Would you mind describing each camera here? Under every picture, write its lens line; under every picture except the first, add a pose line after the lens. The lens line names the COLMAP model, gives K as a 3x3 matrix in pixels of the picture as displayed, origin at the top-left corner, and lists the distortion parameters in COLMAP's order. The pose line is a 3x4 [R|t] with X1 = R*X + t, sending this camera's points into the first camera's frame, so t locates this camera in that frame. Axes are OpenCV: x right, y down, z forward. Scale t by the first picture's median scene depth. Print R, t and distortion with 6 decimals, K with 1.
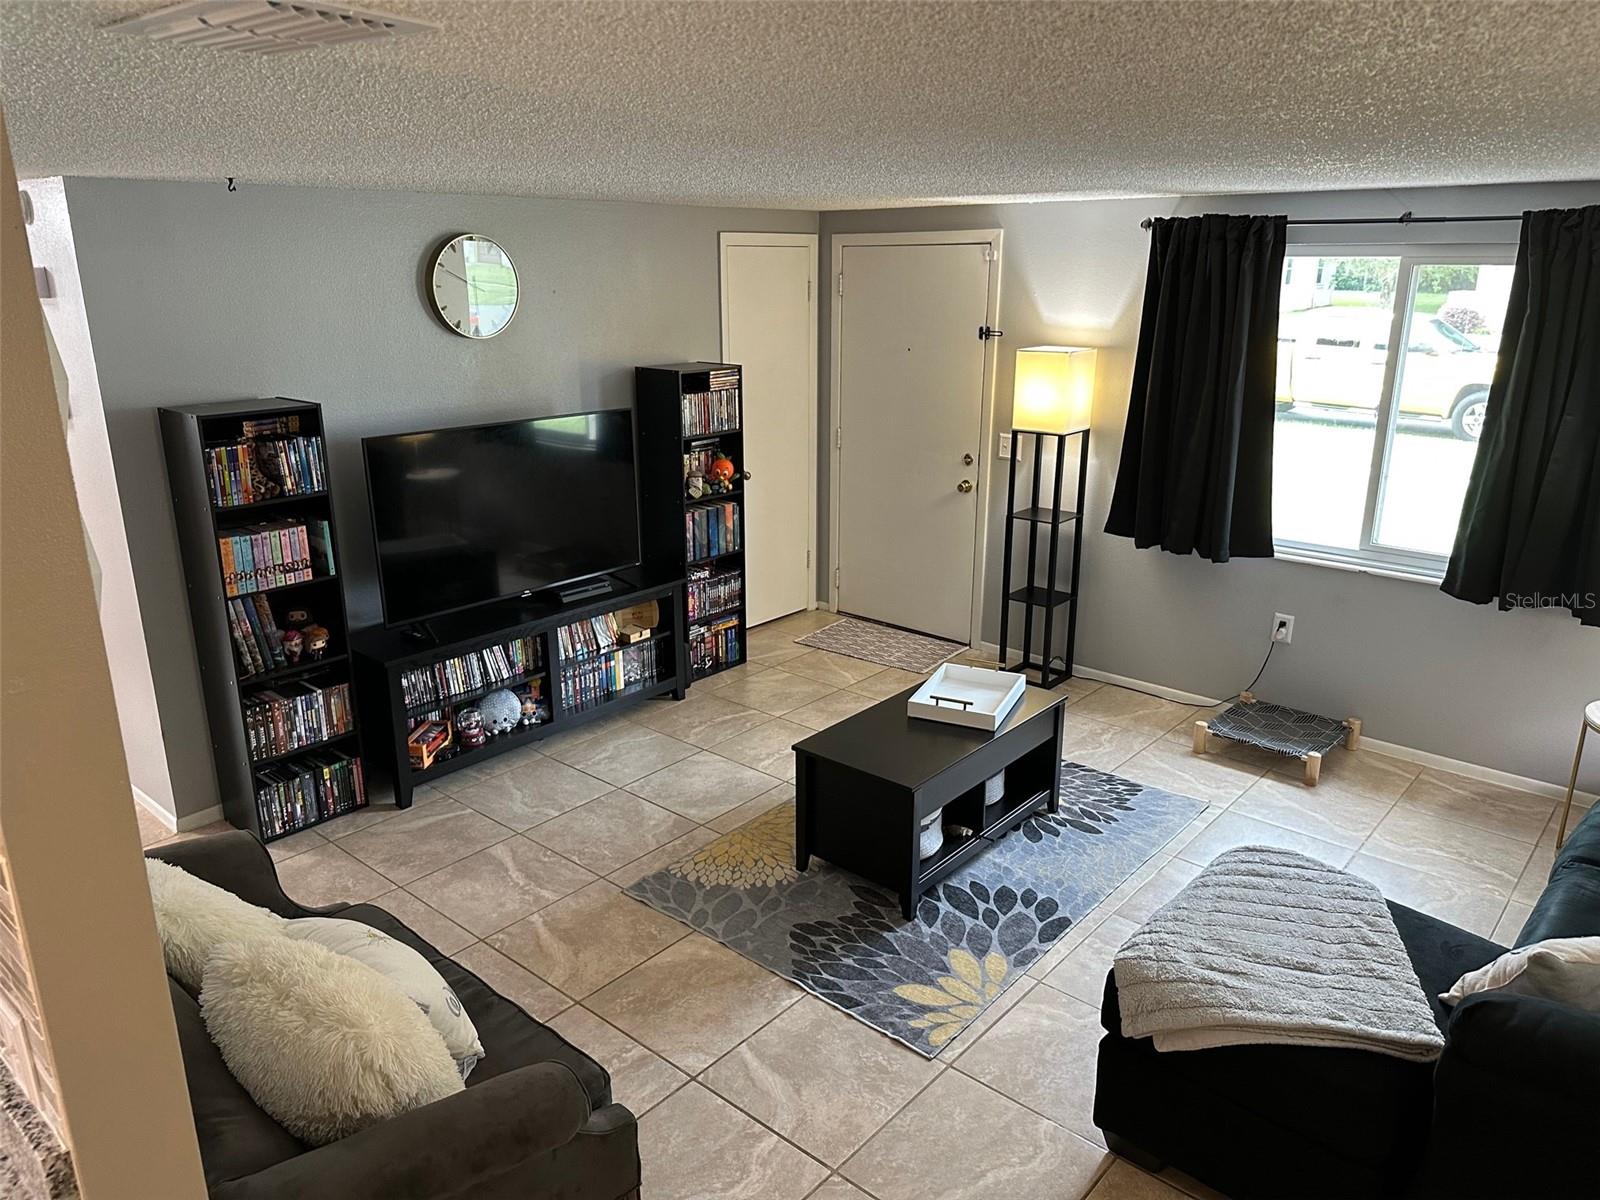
lens RADIAL K [[1105.9, 0, 793.8], [0, 1105.9, 606.1], [0, 0, 1]] dist [0.148272, -0.208420]
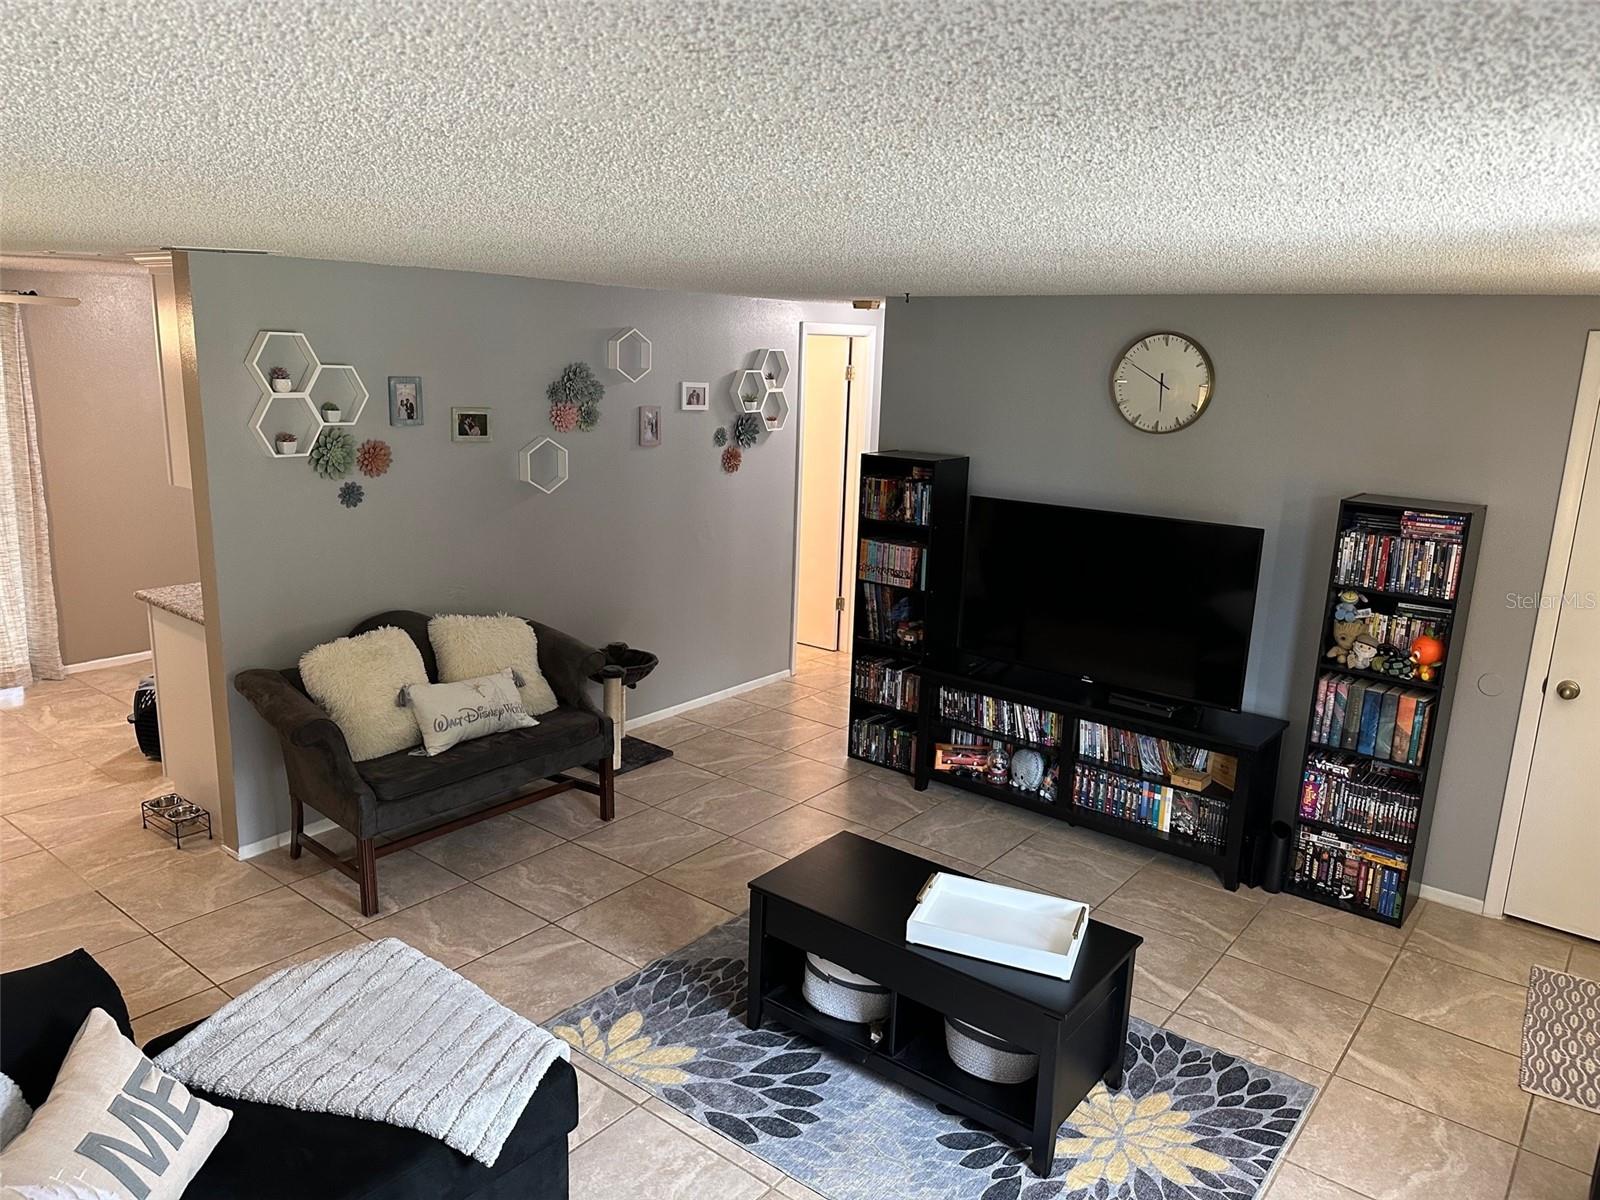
lens RADIAL K [[1120.7, 0, 805.5], [0, 1120.7, 601.5], [0, 0, 1]] dist [0.121404, -0.140176]
pose [[0.051565, 0.227714, -0.972362, 0.792237], [-0.327334, 0.923724, 0.198965, -0.214210], [0.943501, 0.308027, 0.122170, 0.670489]]
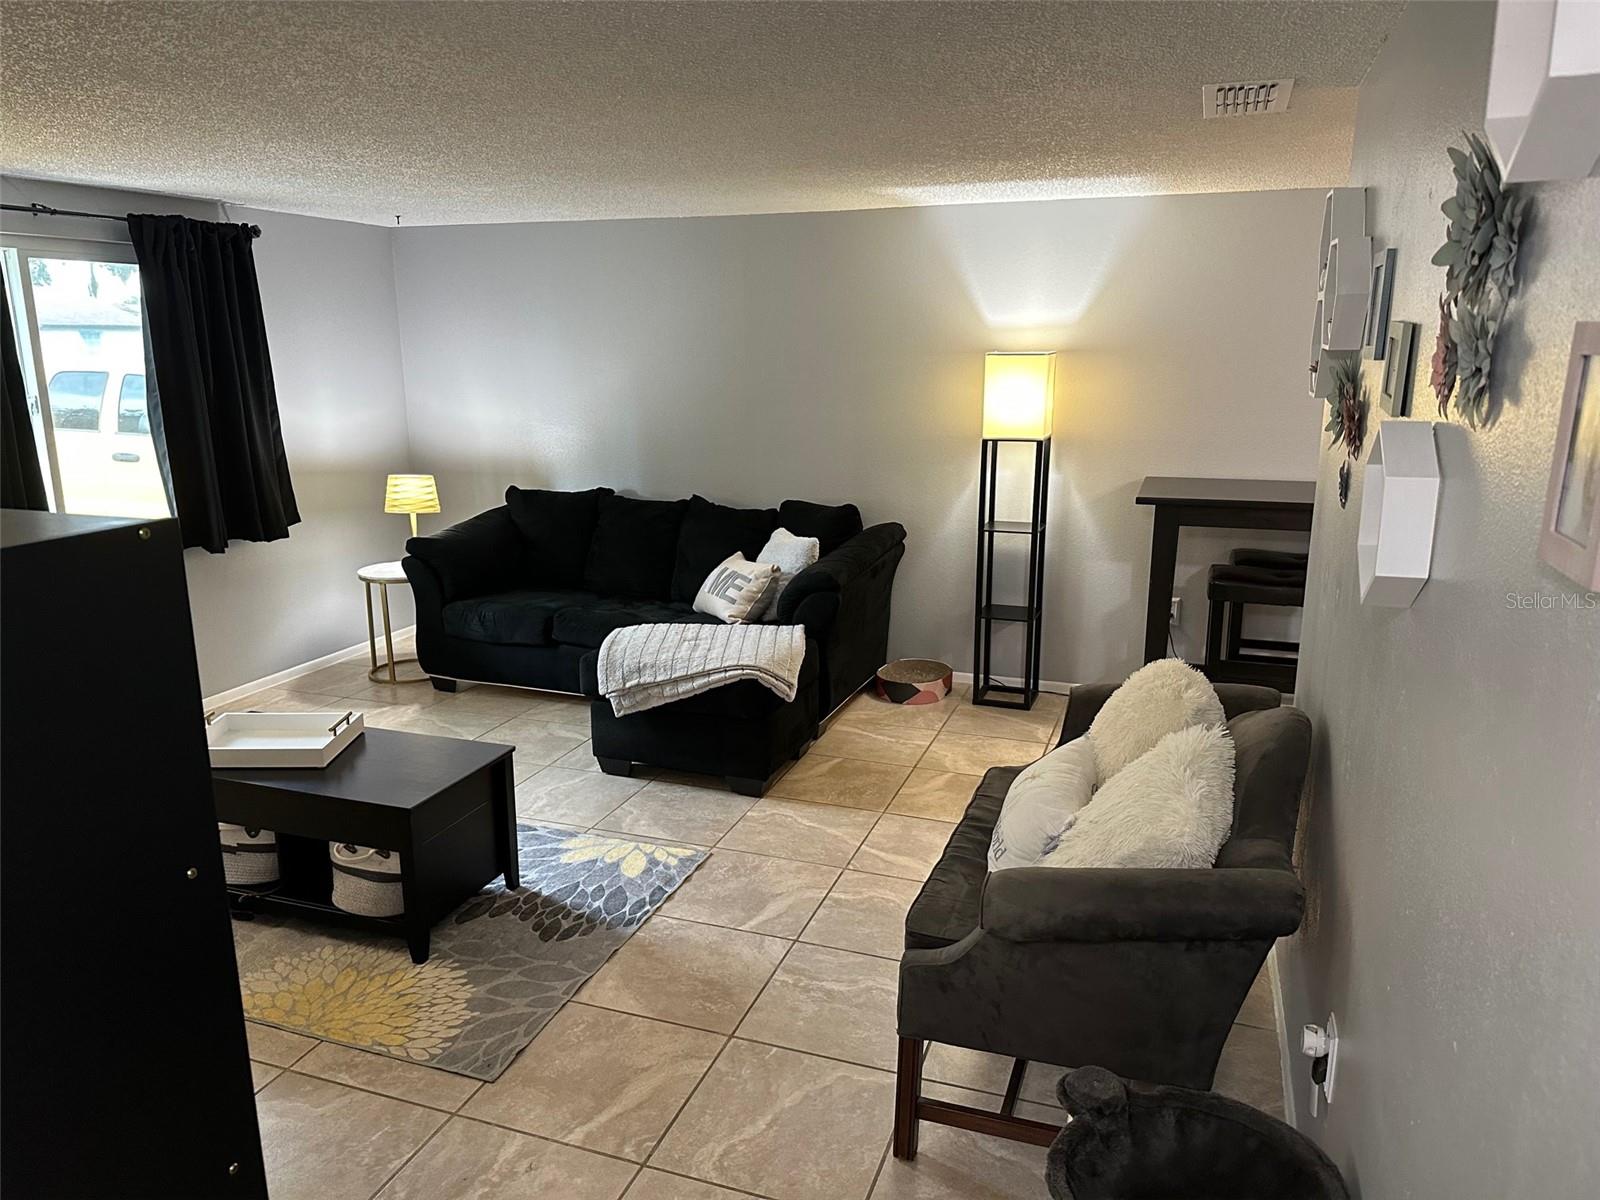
lens RADIAL K [[1120.7, 0, 805.5], [0, 1120.7, 601.5], [0, 0, 1]] dist [0.121404, -0.140176]
pose [[-0.371151, -0.211900, 0.904072, -0.692212], [0.277638, 0.903753, 0.325804, -0.165335], [-0.886095, 0.371927, -0.276597, 0.787884]]
